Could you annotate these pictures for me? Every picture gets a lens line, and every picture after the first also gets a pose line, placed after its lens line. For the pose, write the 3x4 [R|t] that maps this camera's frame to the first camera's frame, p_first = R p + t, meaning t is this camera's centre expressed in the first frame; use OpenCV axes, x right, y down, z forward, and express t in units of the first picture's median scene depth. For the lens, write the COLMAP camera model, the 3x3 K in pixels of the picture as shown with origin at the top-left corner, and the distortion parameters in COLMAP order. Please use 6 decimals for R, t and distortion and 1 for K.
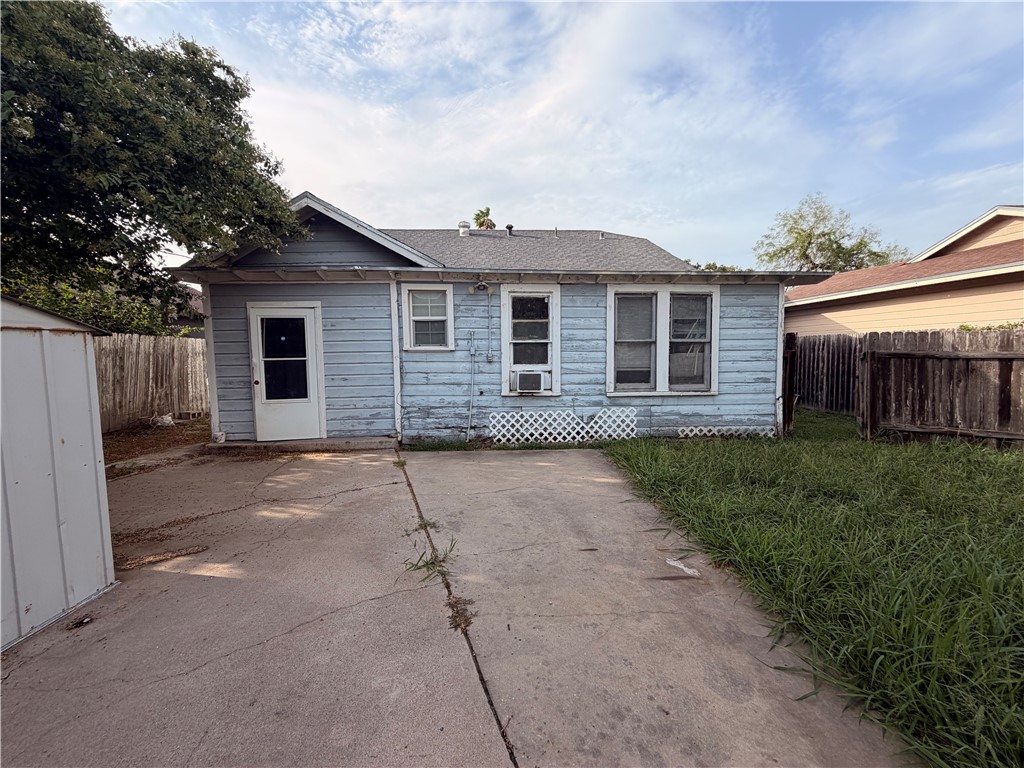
lens RADIAL K [[410.1, 0, 519.2], [0, 410.1, 373.1], [0, 0, 1]] dist [0.000222, 0.000978]
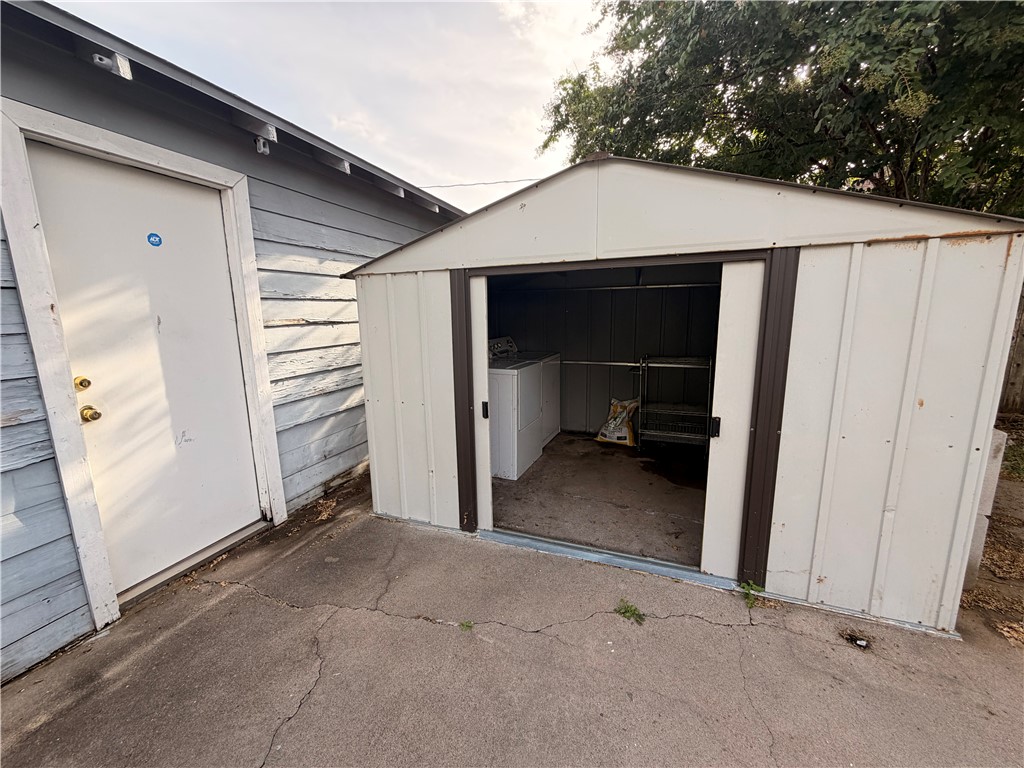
lens RADIAL K [[410.1, 0, 509.7], [0, 410.1, 386.0], [0, 0, 1]] dist [0.000222, 0.000978]
pose [[-0.397550, 0.187952, -0.898125, -0.212159], [-0.028109, 0.975843, 0.216658, 0.005957], [0.917150, 0.111378, -0.382663, 0.622497]]
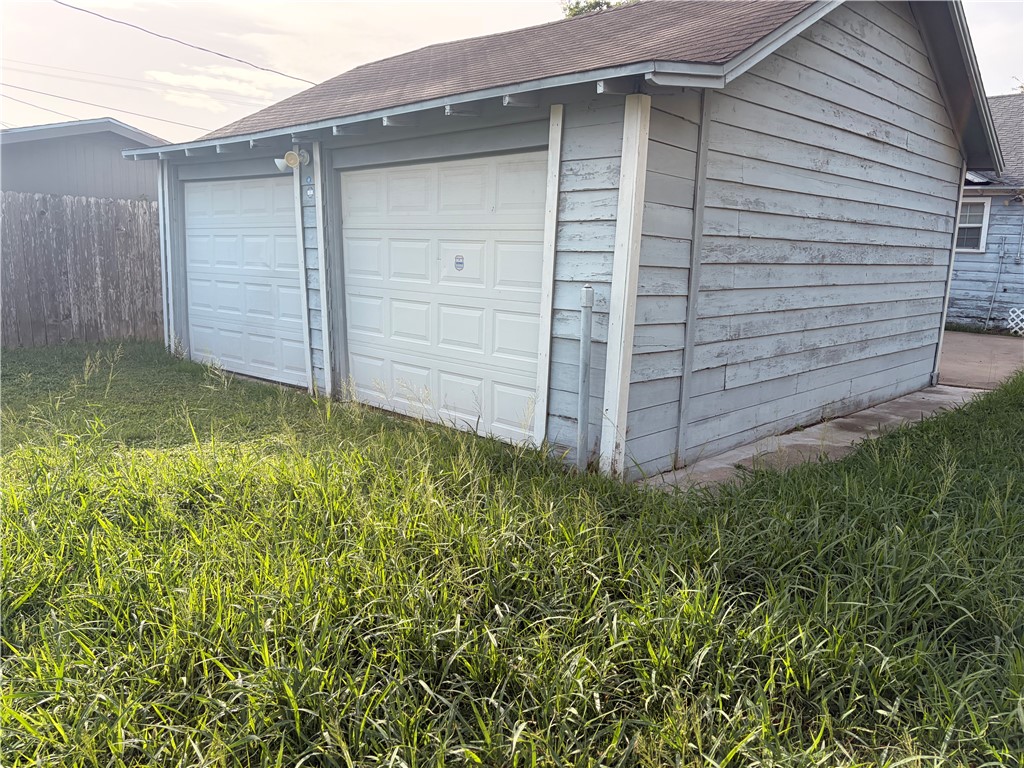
lens RADIAL K [[780.6, 0, 510.2], [0, 780.6, 389.6], [0, 0, 1]] dist [0.057443, -0.050190]
pose [[0.681327, 0.159628, -0.714362, 0.603739], [-0.082116, 0.986439, 0.142106, 0.121814], [0.727359, -0.038160, 0.685196, -1.585134]]
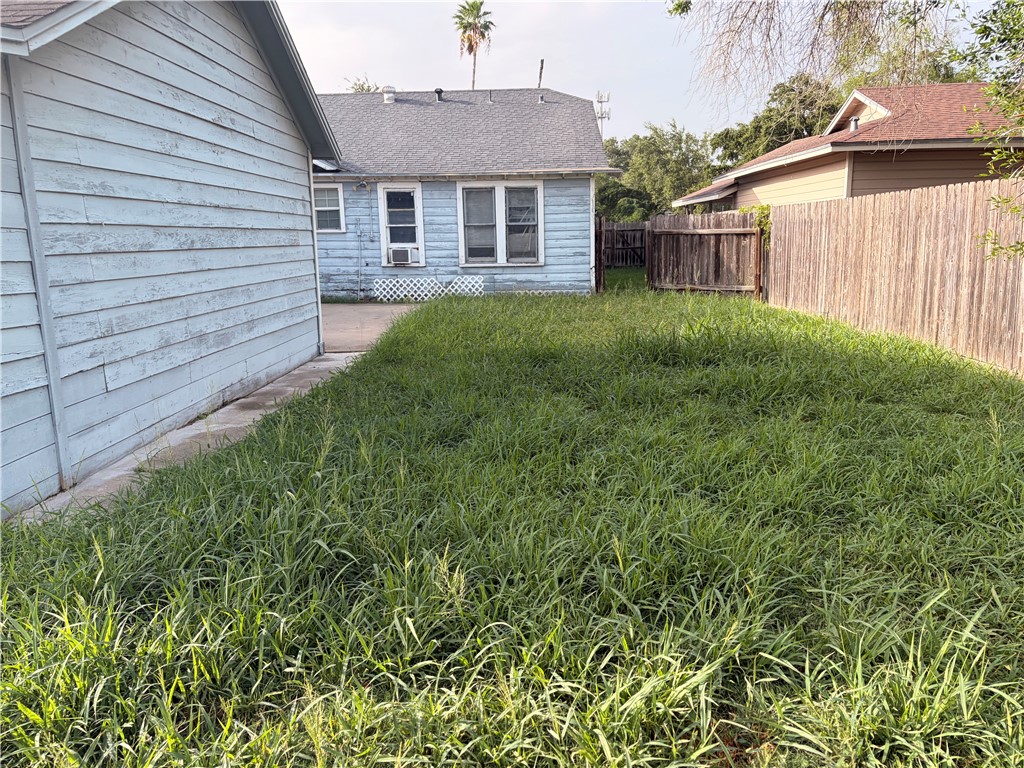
lens RADIAL K [[780.6, 0, 510.5], [0, 780.6, 388.5], [0, 0, 1]] dist [0.057443, -0.050190]
pose [[0.995940, 0.007960, -0.089665, 0.616011], [0.003751, 0.991548, 0.129684, 0.121013], [0.089940, -0.129494, 0.987493, -1.575438]]
